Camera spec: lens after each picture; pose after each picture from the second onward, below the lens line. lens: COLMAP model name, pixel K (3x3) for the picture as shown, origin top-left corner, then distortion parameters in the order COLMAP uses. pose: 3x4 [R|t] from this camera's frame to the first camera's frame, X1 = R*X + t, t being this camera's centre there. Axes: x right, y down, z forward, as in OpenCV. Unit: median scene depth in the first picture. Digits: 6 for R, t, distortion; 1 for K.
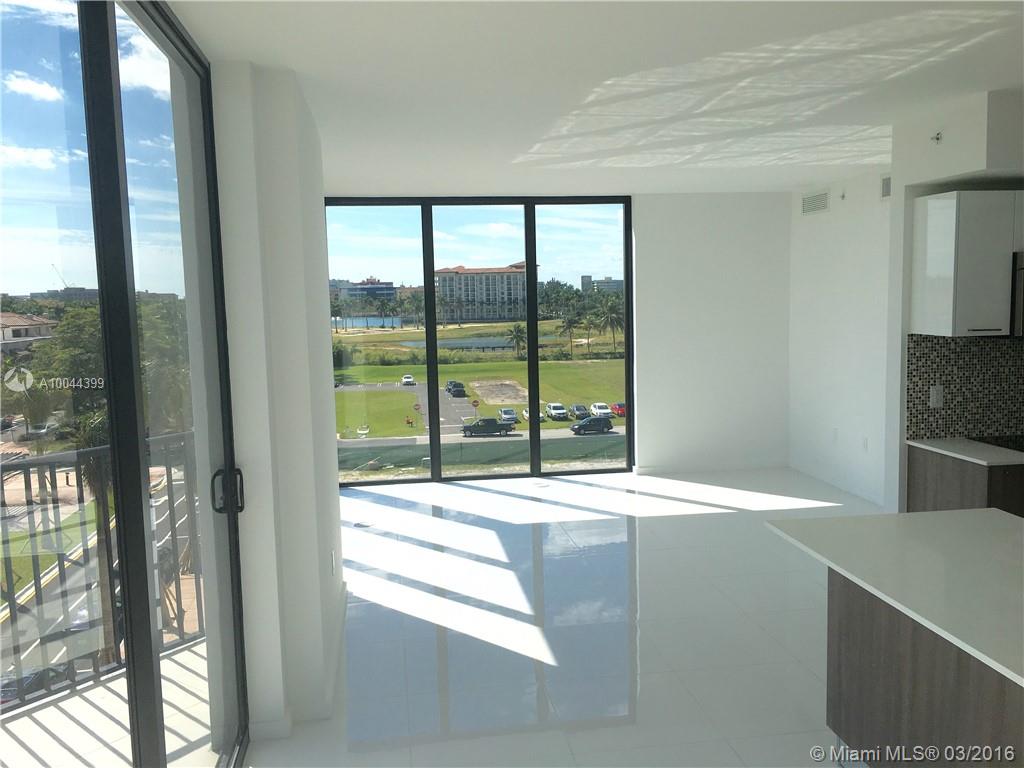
lens RADIAL K [[870.8, 0, 513.5], [0, 870.8, 382.0], [0, 0, 1]] dist [0.059760, -0.072516]
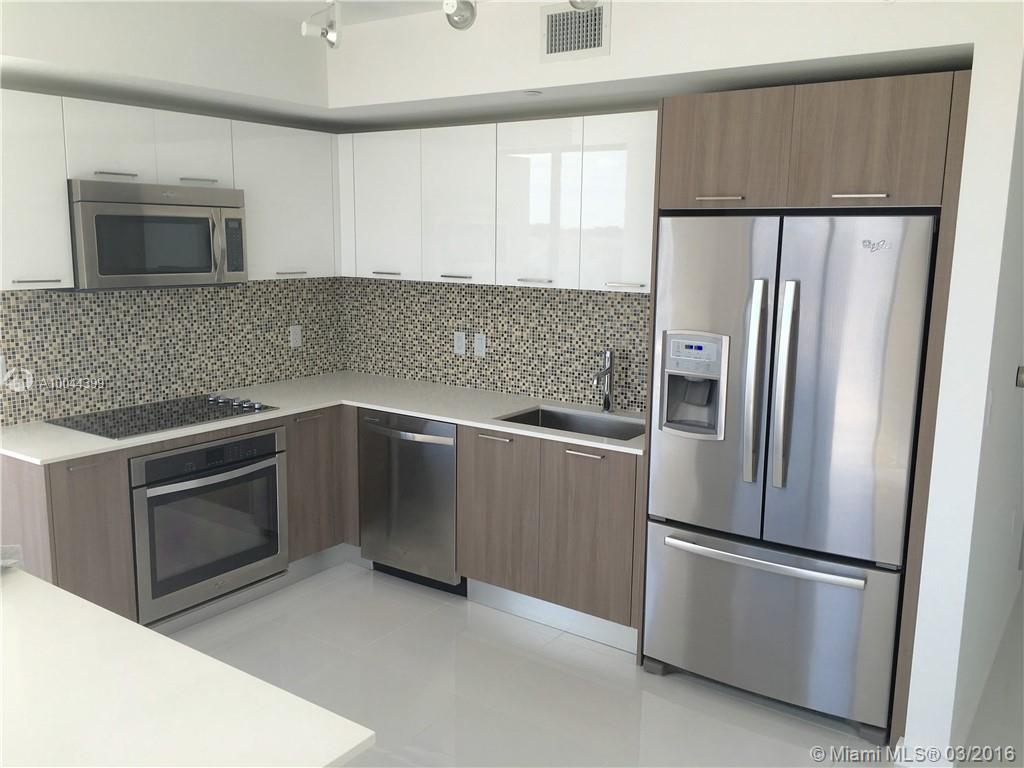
lens RADIAL K [[870.8, 0, 512.1], [0, 870.8, 381.5], [0, 0, 1]] dist [0.059760, -0.072516]
pose [[0.687401, -0.090105, 0.720667, 0.241999], [0.044736, 0.995643, 0.081815, -0.015886], [-0.724899, -0.023999, 0.688437, 0.171624]]
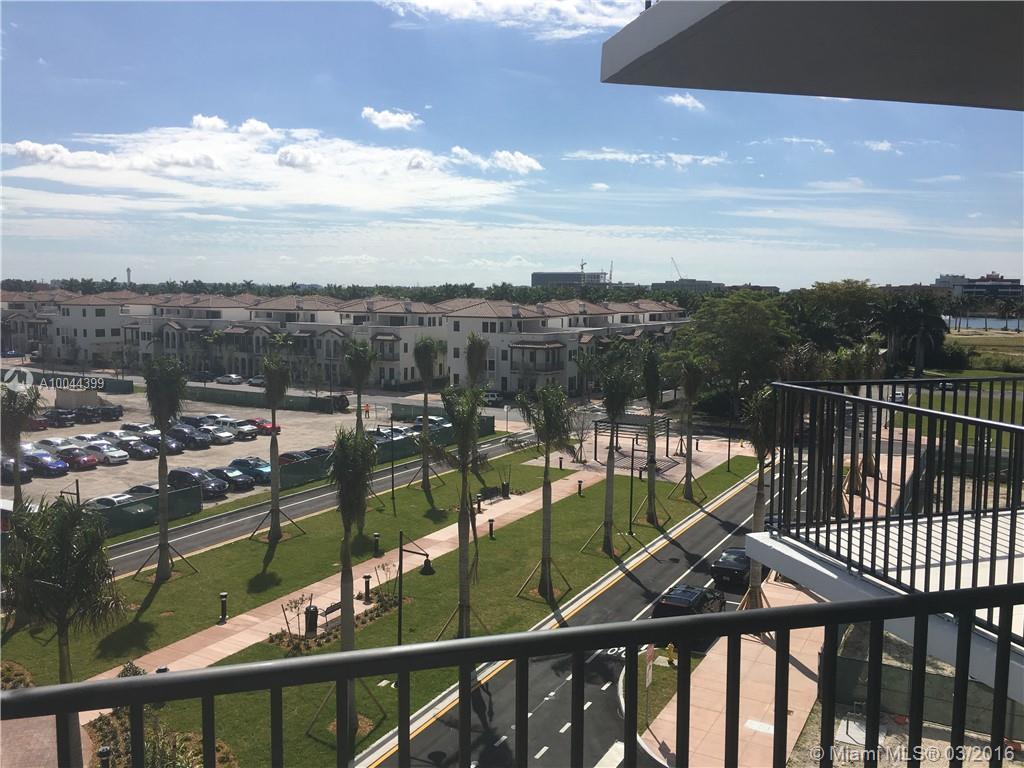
lens RADIAL K [[870.8, 0, 514.1], [0, 870.8, 376.1], [0, 0, 1]] dist [0.059760, -0.072516]
pose [[0.793529, 0.089401, -0.601930, -0.201199], [-0.089140, 0.995557, 0.030350, 0.096039], [0.601969, 0.029573, 0.797972, -0.949410]]
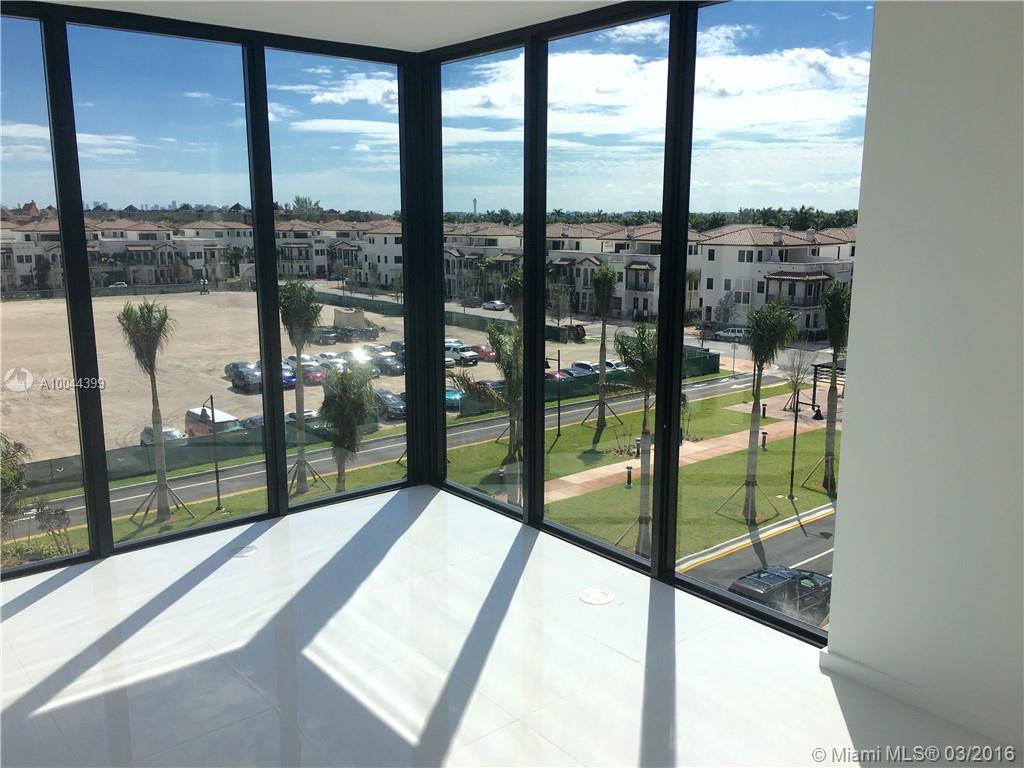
lens RADIAL K [[870.8, 0, 518.3], [0, 870.8, 388.3], [0, 0, 1]] dist [0.059760, -0.072516]
pose [[0.524391, 0.187651, -0.830543, 0.651378], [-0.099510, 0.982235, 0.159096, -0.117087], [0.845643, -0.000781, 0.533749, 1.062036]]
